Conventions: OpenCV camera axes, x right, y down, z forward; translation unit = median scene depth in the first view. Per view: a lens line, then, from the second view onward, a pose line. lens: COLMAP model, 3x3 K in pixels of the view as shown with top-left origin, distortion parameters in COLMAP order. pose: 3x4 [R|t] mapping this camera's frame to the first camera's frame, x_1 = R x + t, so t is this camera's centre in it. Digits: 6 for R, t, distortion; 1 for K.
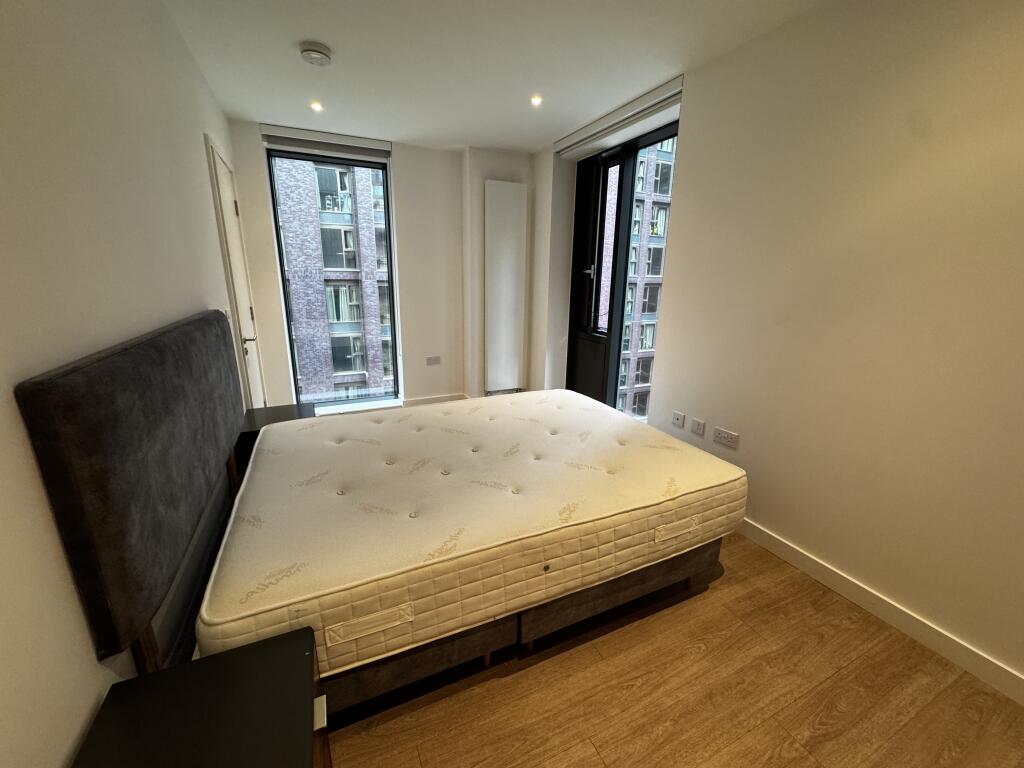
lens RADIAL K [[409.2, 0, 512.0], [0, 409.2, 384.0], [0, 0, 1]] dist [0.000804, 0.000070]
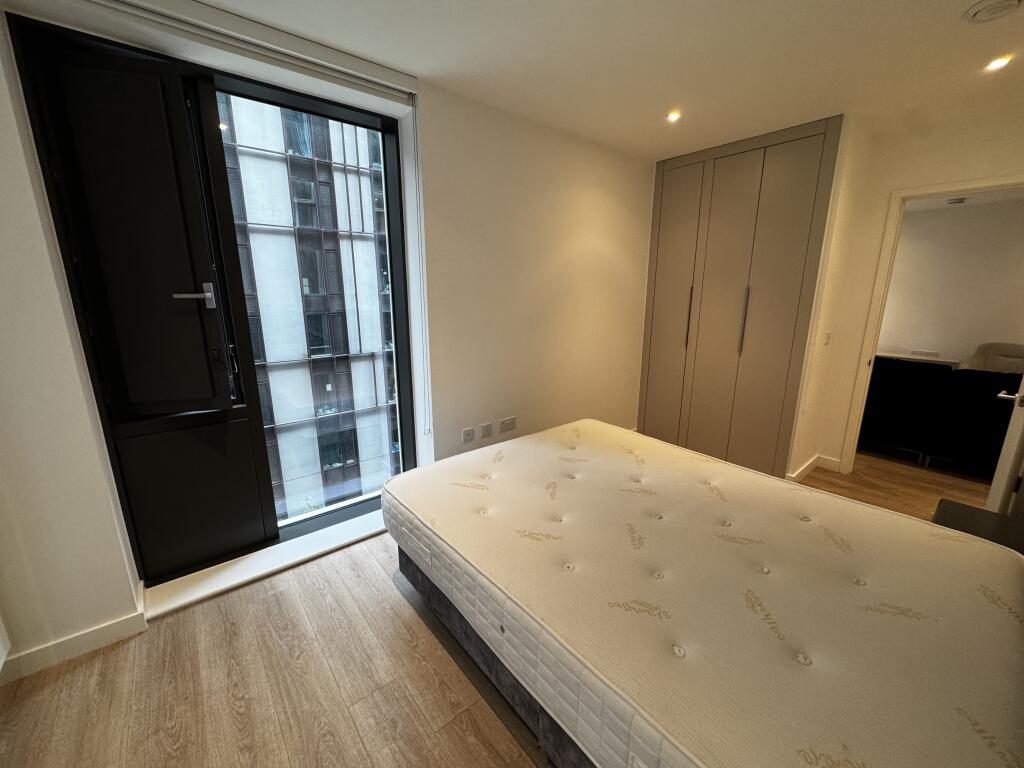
lens RADIAL K [[409.2, 0, 512.0], [0, 409.2, 384.0], [0, 0, 1]] dist [0.000804, 0.000070]
pose [[-0.253555, -0.235566, 0.938200, -0.634846], [0.243654, 0.923069, 0.297616, -0.353025], [-0.936132, 0.304058, -0.176652, 1.163886]]
